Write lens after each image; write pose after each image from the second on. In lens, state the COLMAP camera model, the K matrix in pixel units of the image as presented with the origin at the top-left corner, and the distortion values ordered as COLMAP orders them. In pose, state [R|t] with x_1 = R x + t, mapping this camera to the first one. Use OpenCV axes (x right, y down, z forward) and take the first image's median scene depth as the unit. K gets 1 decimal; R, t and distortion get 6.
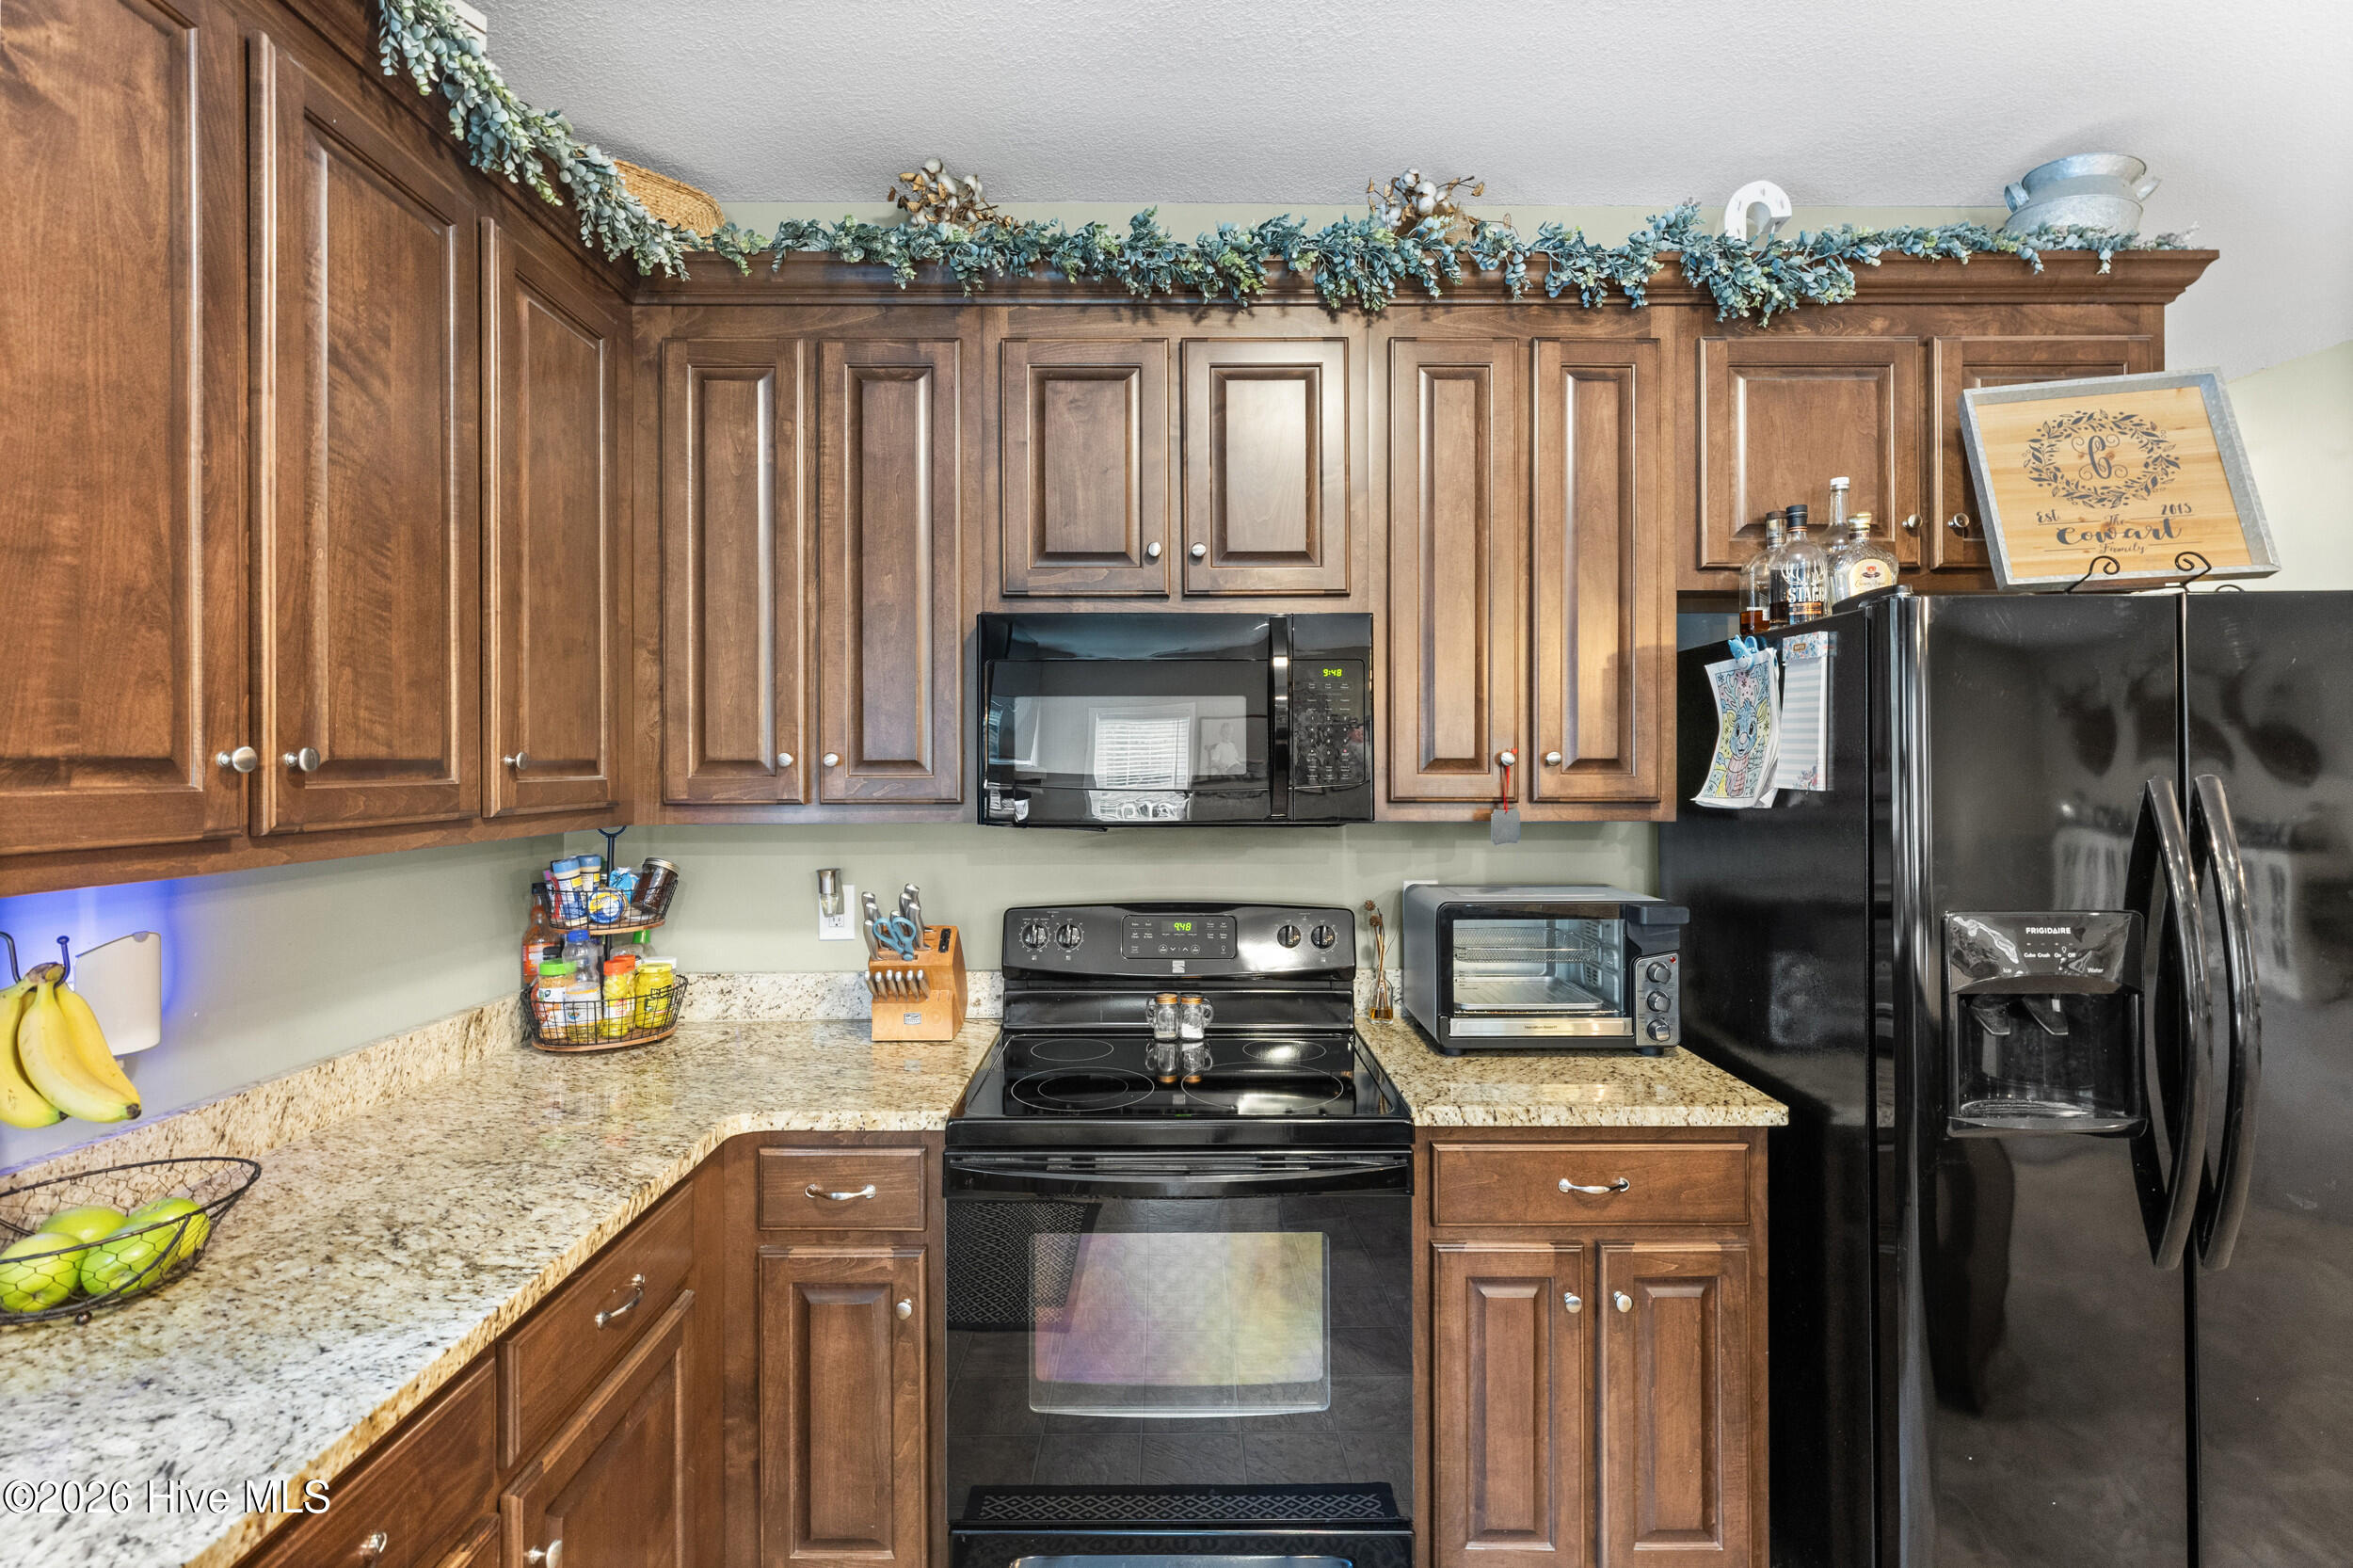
lens RADIAL K [[1067.8, 0, 1169.0], [0, 1067.8, 758.6], [0, 0, 1]] dist [0.000567, -0.000001]
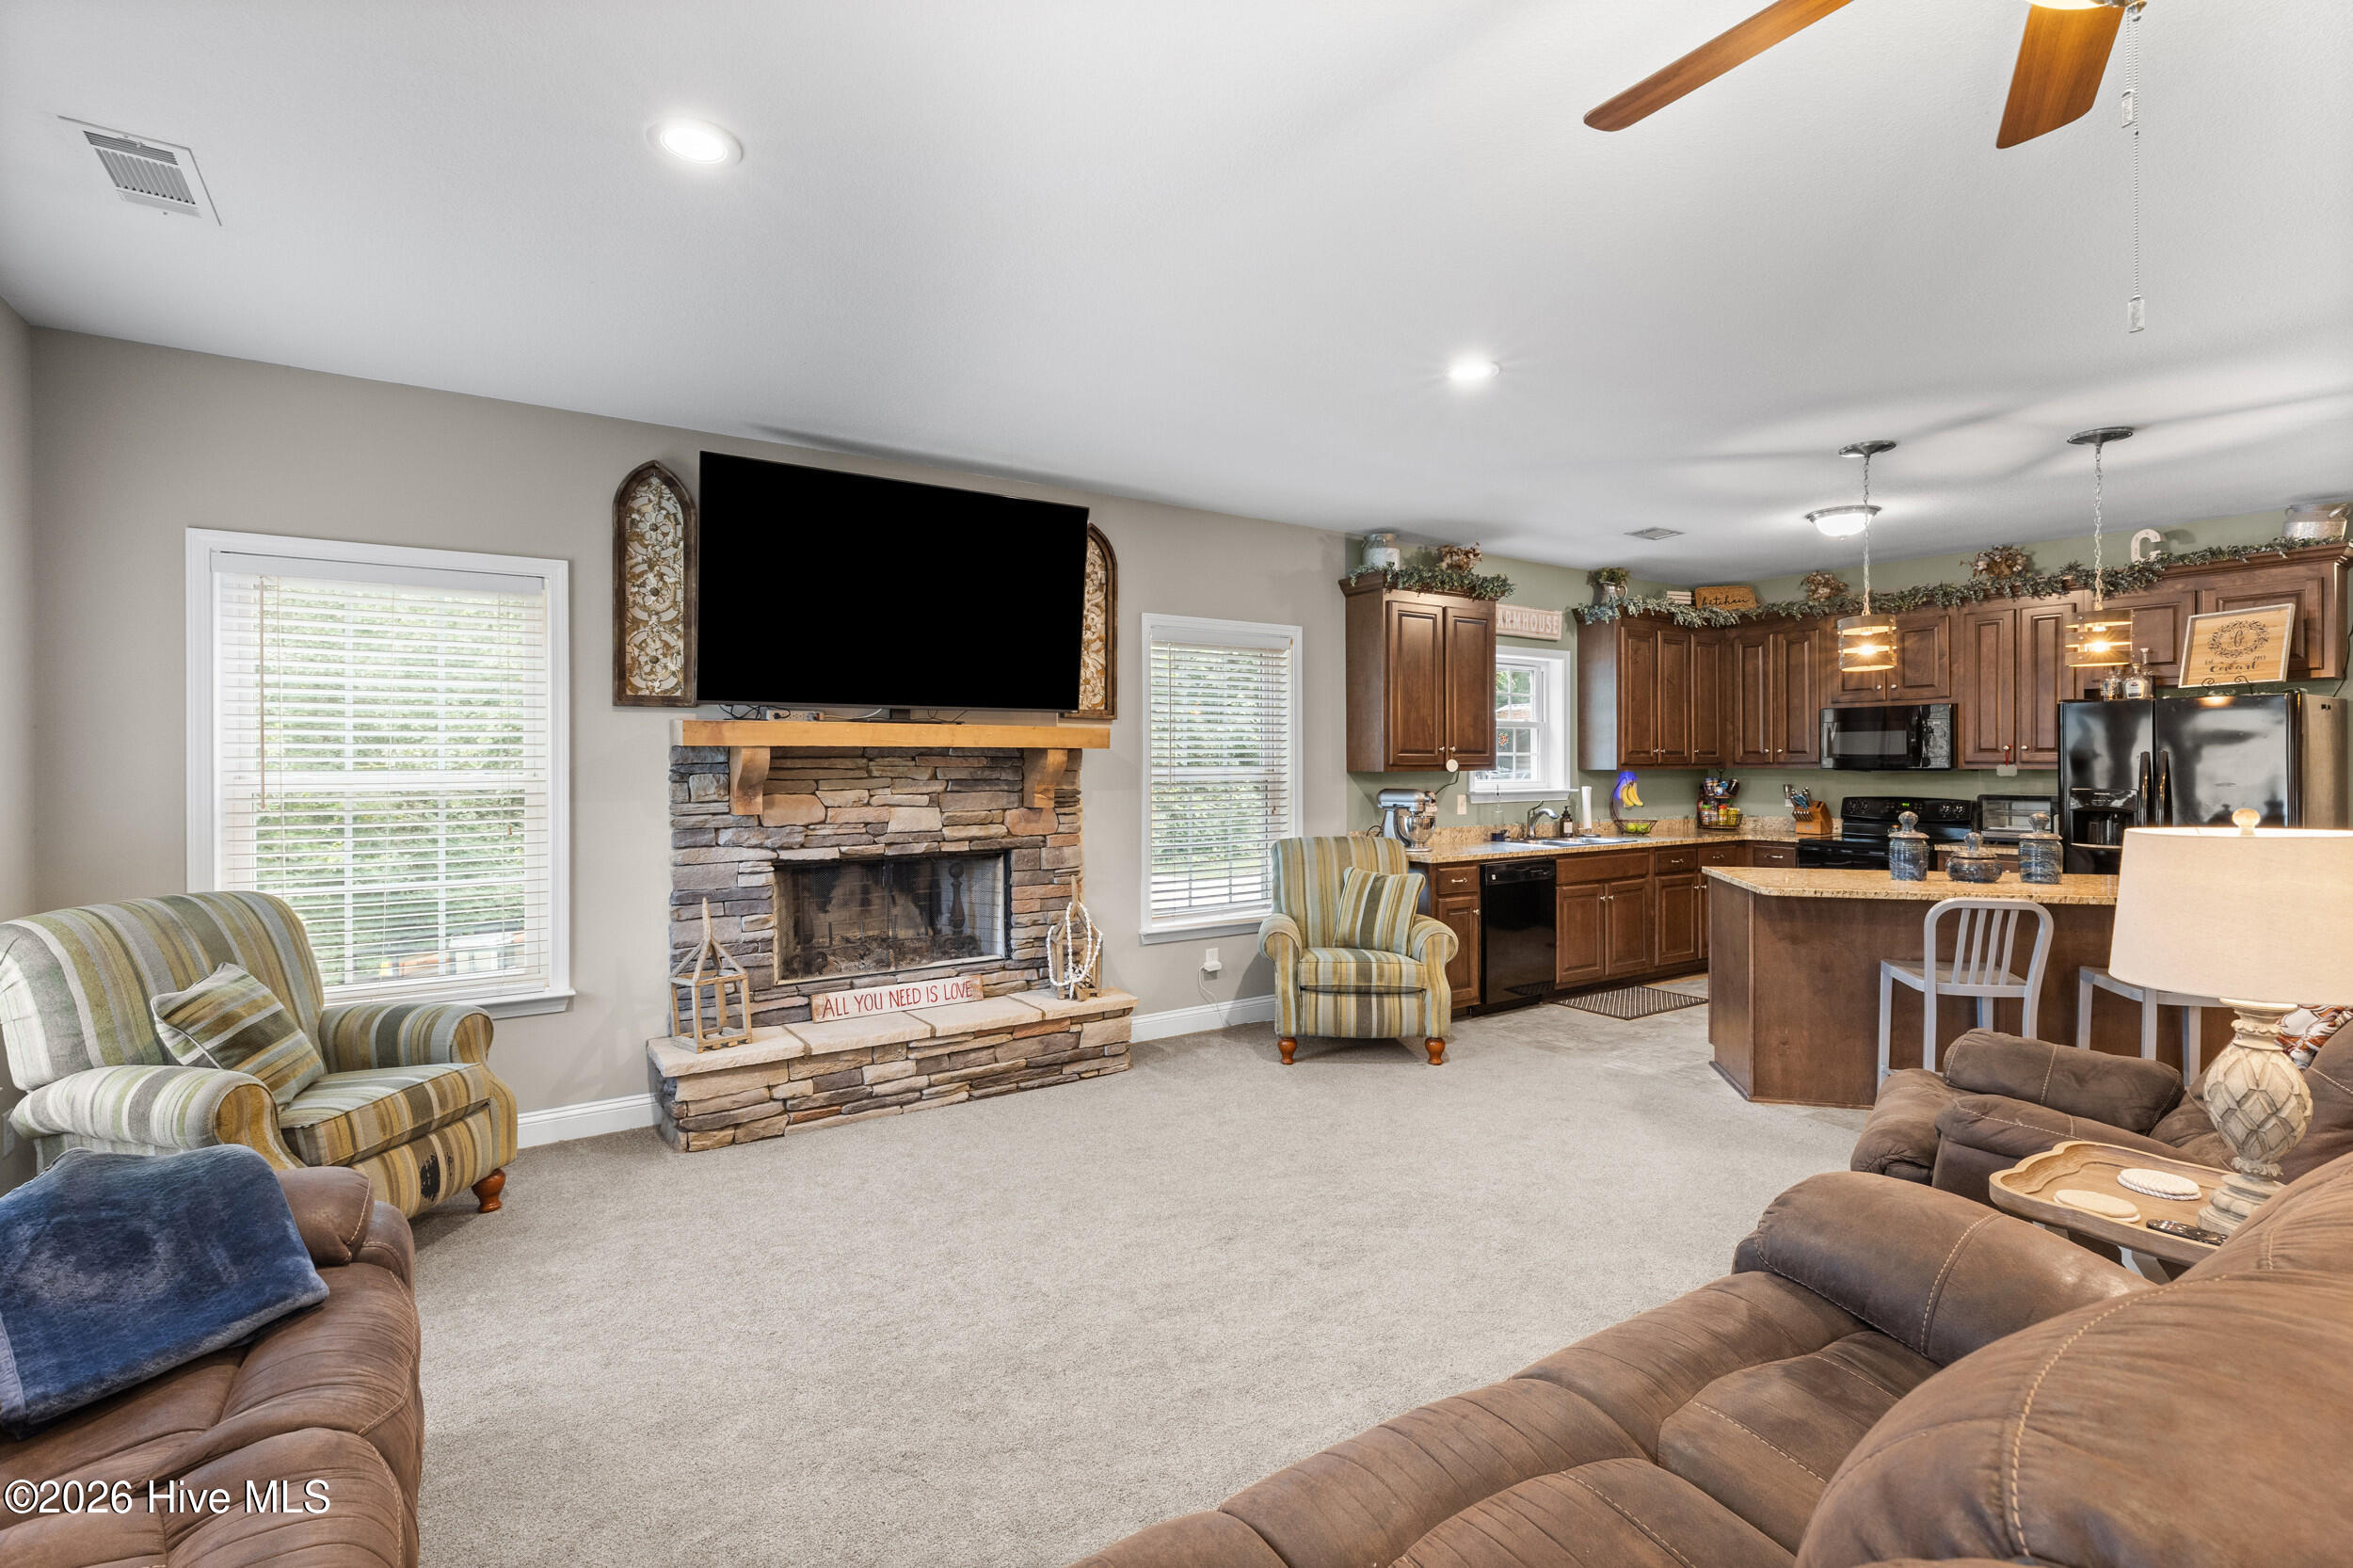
lens RADIAL K [[1067.8, 0, 1167.1], [0, 1067.8, 763.8], [0, 0, 1]] dist [0.000567, -0.000001]
pose [[0.556986, -0.001469, -0.830520, 1.488622], [0.004545, 0.999989, 0.001280, 0.029893], [0.830509, -0.004488, 0.556987, -2.661602]]
